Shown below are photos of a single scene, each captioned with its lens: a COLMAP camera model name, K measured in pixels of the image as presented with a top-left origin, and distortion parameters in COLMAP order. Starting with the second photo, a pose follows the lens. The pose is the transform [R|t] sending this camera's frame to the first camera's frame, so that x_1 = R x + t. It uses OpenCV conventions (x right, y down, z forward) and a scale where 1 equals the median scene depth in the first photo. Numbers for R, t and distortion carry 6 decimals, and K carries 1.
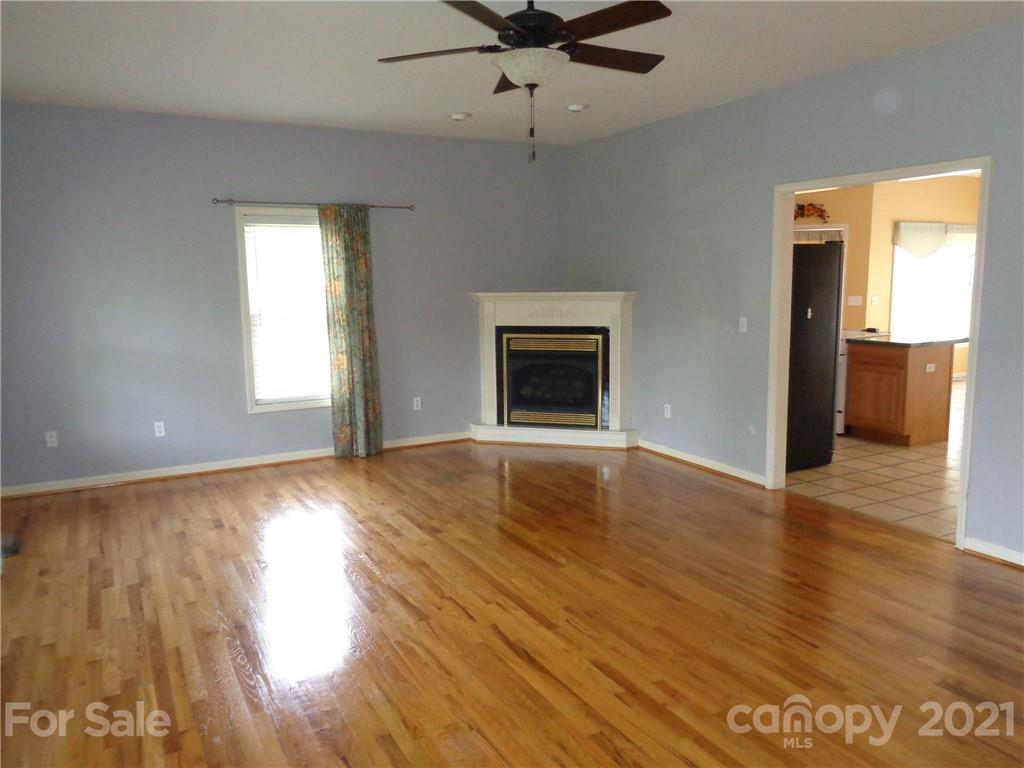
lens RADIAL K [[768.7, 0, 518.8], [0, 768.7, 386.9], [0, 0, 1]] dist [0.028936, 0.000601]
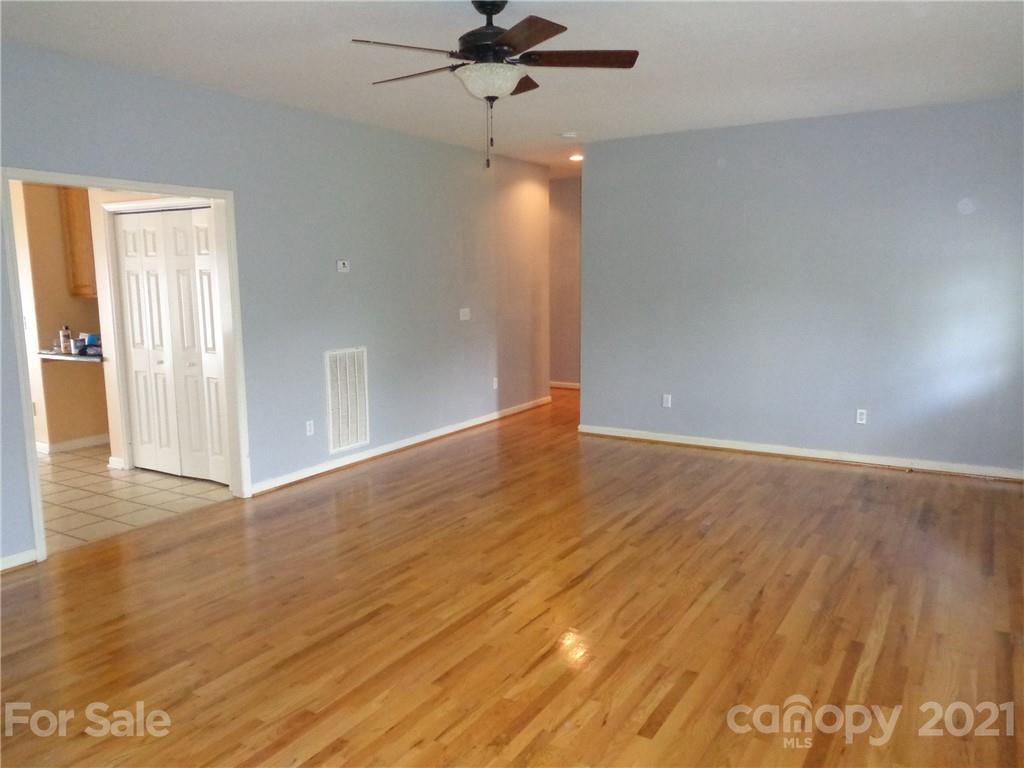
lens RADIAL K [[770.1, 0, 512.0], [0, 770.1, 384.0], [0, 0, 1]] dist [0.026994, 0.005424]
pose [[-0.492755, -0.107416, 0.863512, -0.882831], [0.144078, 0.968583, 0.202703, -0.203748], [-0.858157, 0.224296, -0.461798, 1.433812]]
